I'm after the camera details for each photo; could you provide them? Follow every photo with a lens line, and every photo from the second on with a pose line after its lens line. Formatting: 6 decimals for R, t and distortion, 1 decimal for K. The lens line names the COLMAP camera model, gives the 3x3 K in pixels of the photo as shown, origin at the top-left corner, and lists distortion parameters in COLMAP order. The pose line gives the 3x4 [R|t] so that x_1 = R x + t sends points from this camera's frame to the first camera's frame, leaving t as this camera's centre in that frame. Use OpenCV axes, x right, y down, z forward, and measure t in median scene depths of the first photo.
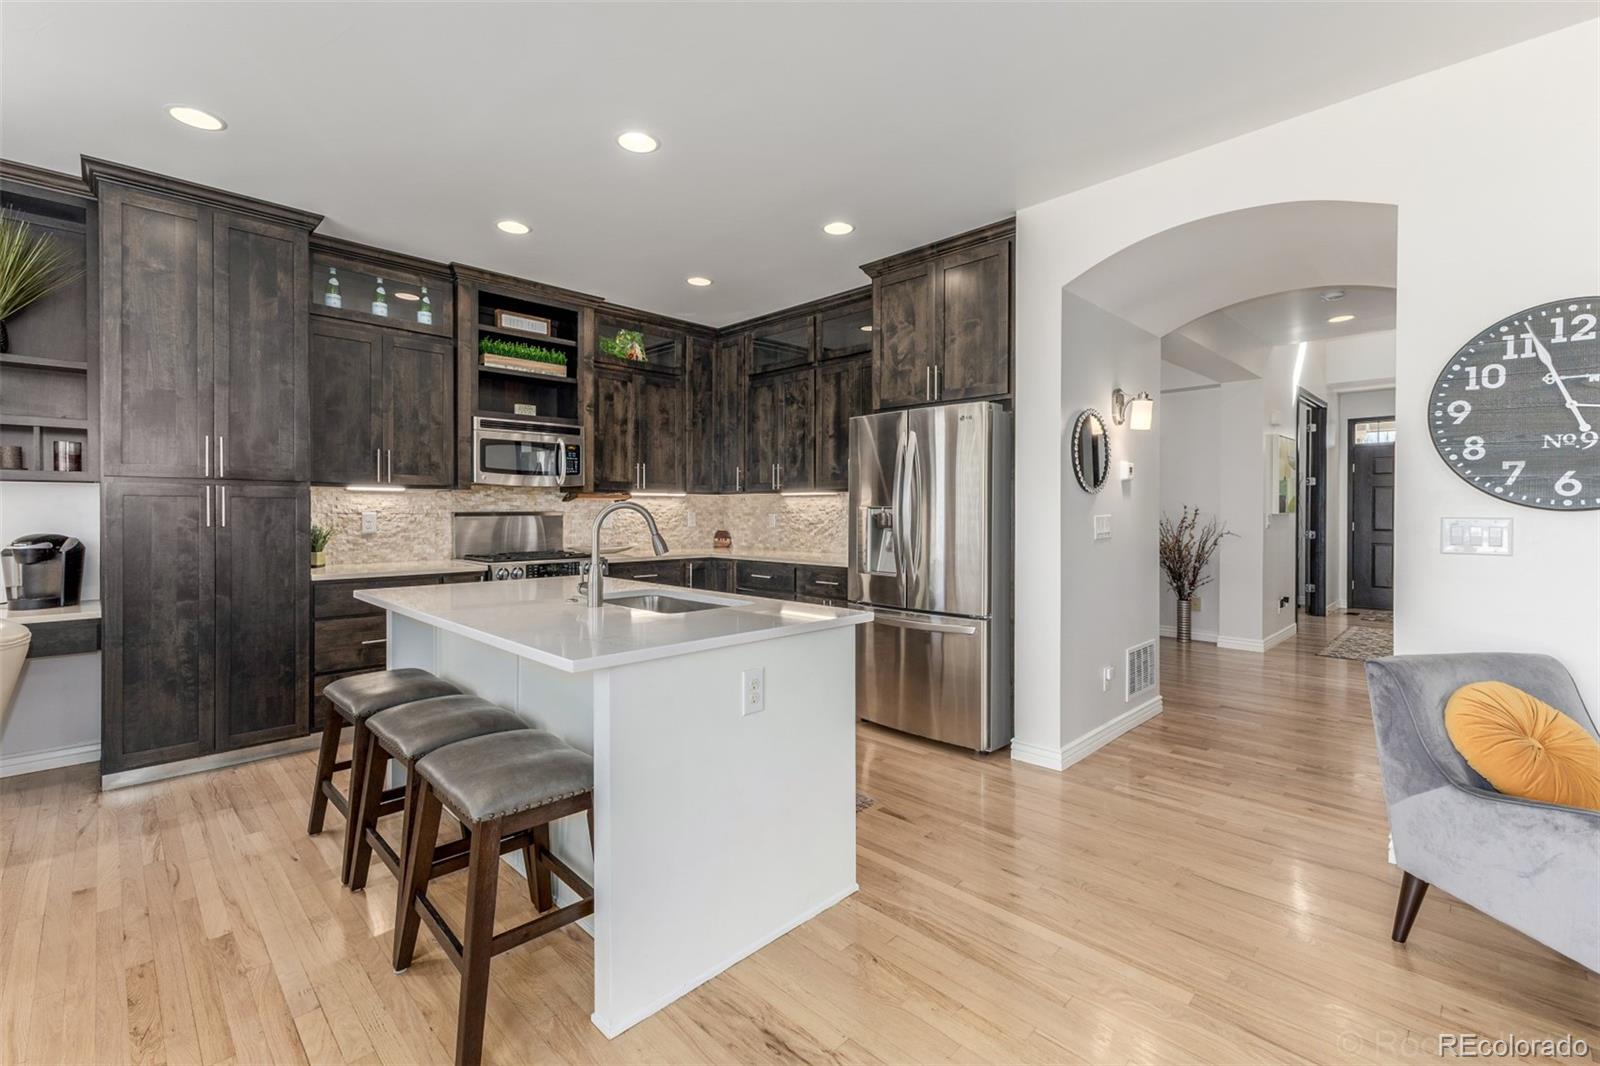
lens RADIAL K [[707.0, 0, 799.6], [0, 707.0, 514.8], [0, 0, 1]] dist [0.015749, -0.004450]
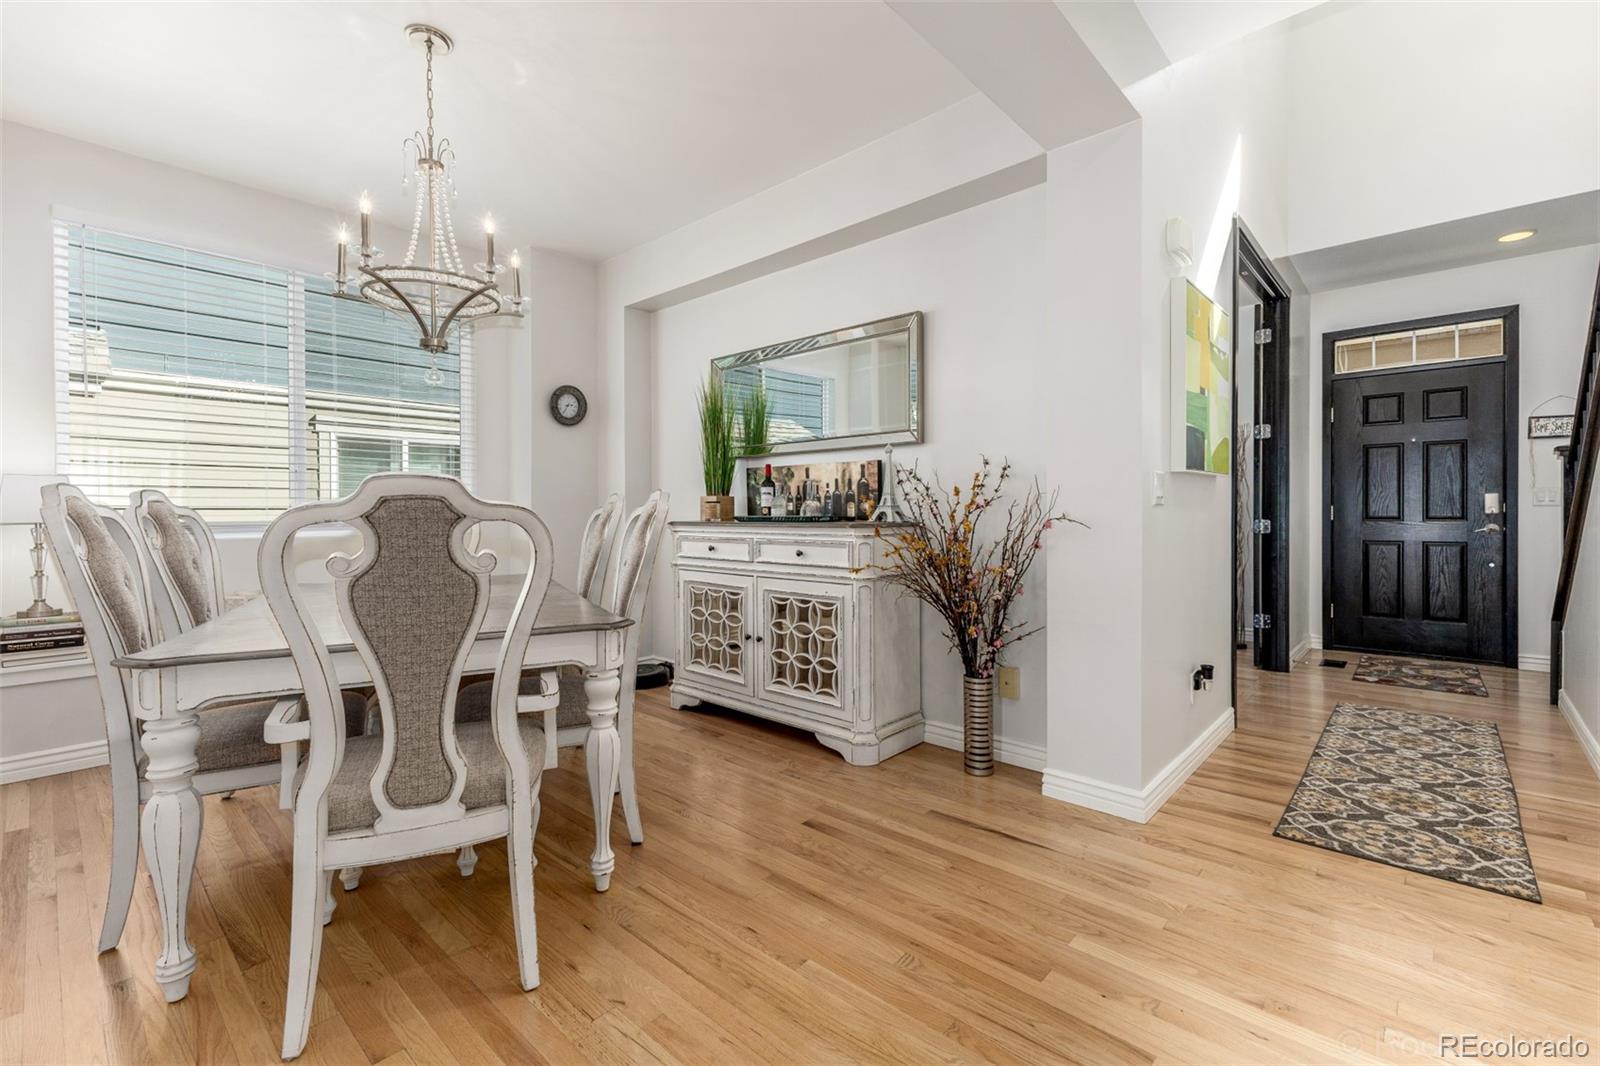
lens RADIAL K [[707.0, 0, 819.8], [0, 707.0, 520.7], [0, 0, 1]] dist [0.015749, -0.004450]
pose [[0.998176, -0.004976, 0.060163, 0.686511], [0.004495, 0.999957, 0.008132, 0.036372], [-0.060201, -0.007847, 0.998155, 0.944057]]
